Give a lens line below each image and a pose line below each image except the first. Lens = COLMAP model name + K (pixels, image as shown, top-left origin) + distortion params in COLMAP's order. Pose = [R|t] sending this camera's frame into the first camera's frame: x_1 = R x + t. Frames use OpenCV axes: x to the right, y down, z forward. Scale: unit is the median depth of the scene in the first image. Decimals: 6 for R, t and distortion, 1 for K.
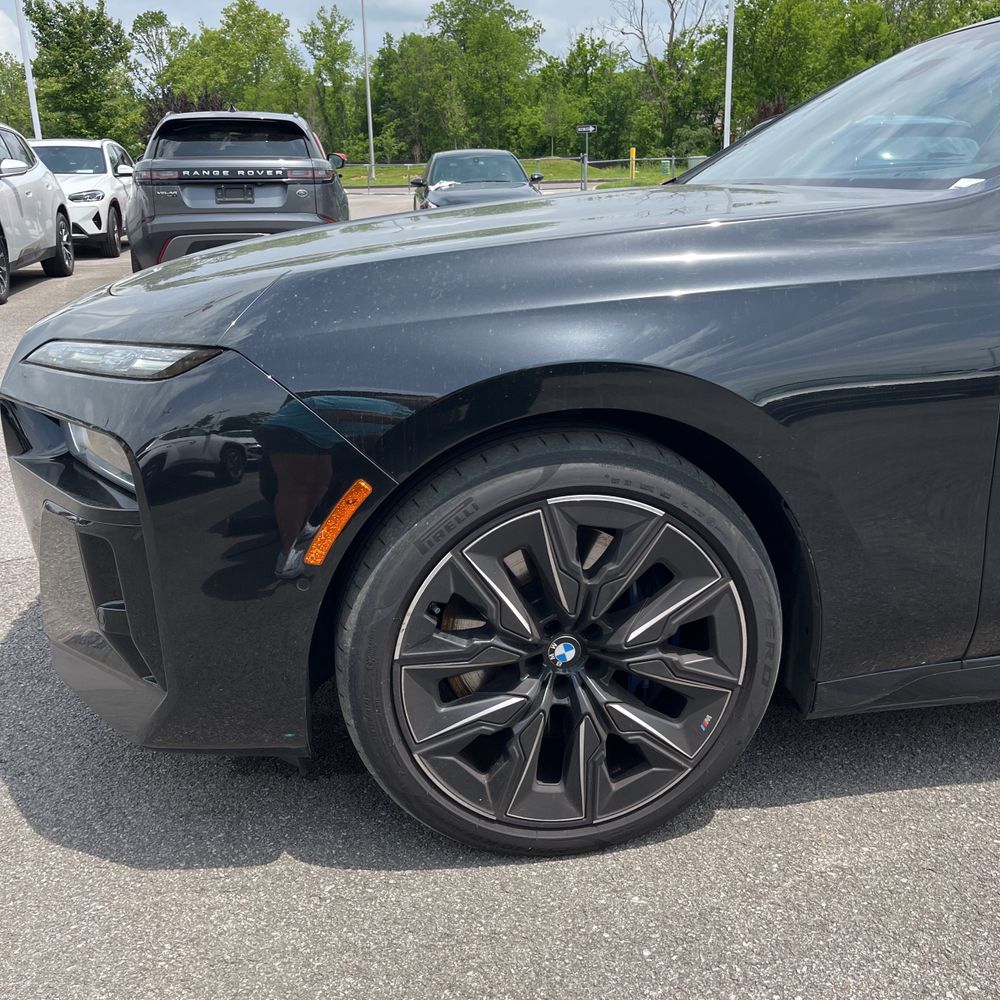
lens RADIAL K [[1008.2, 0, 497.0], [0, 1008.2, 486.2], [0, 0, 1]] dist [0.031118, 0.000000]
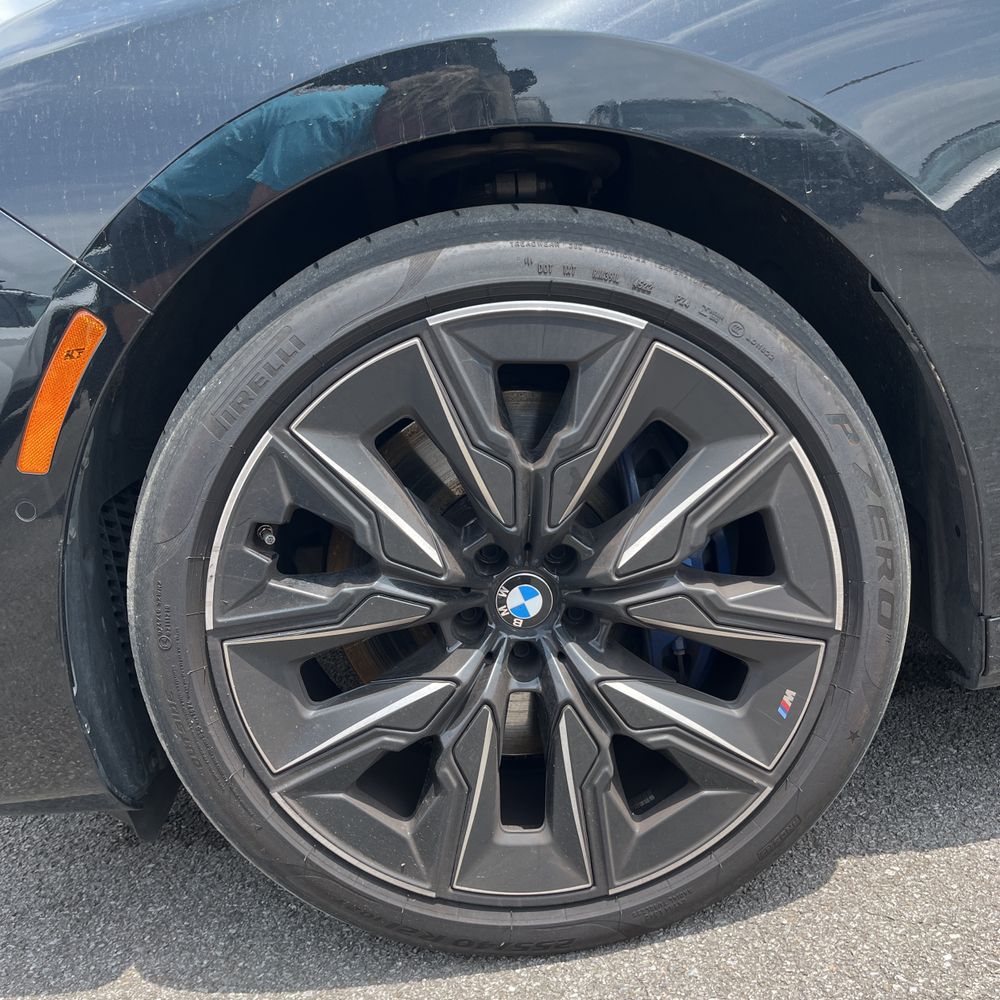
lens RADIAL K [[1008.2, 0, 515.1], [0, 1008.2, 494.7], [0, 0, 1]] dist [0.031118, 0.000000]
pose [[0.982427, -0.110365, -0.150521, 0.159664], [0.103243, 0.993170, -0.054357, 0.136166], [0.155492, 0.037862, 0.987111, 0.423596]]
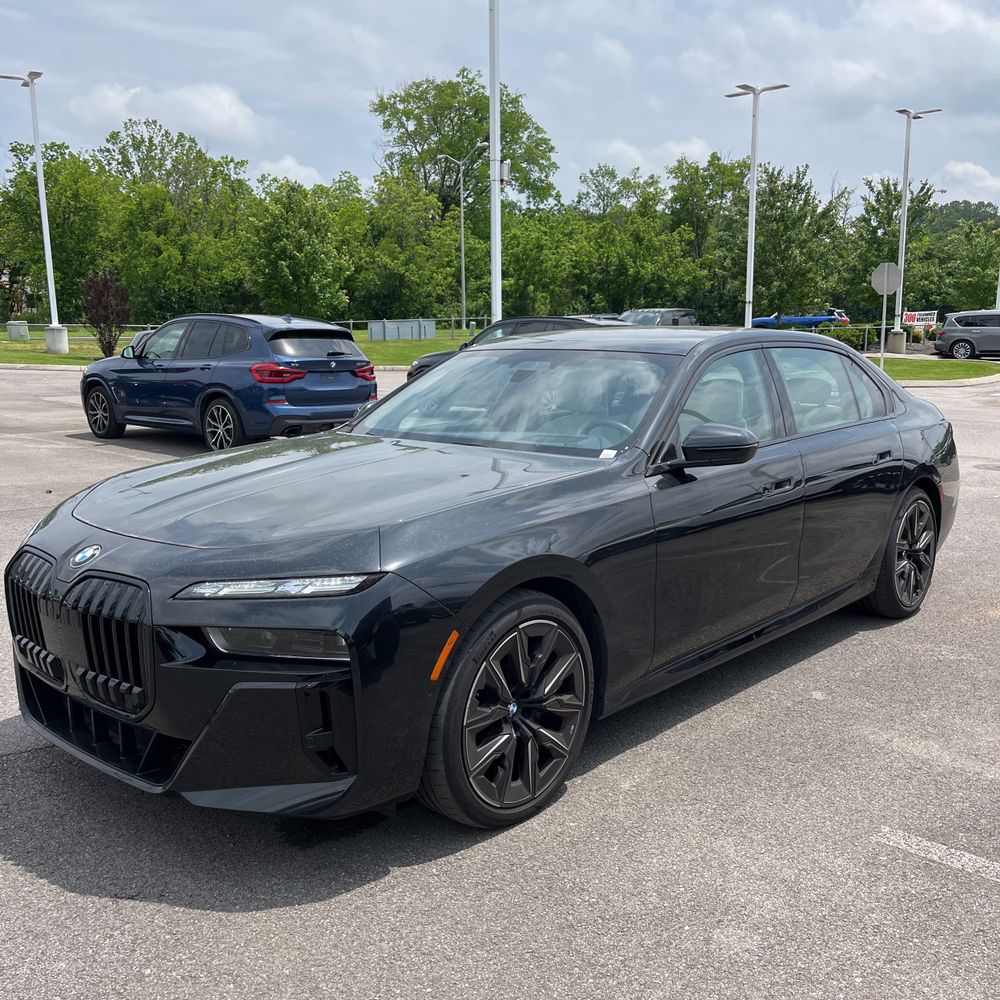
lens RADIAL K [[1008.2, 0, 514.4], [0, 1008.2, 496.5], [0, 0, 1]] dist [0.031118, 0.000000]
pose [[0.781388, -0.081108, 0.618752, -1.088353], [0.165390, 0.982977, -0.080011, -0.075559], [-0.601730, 0.164855, 0.781501, -0.557518]]
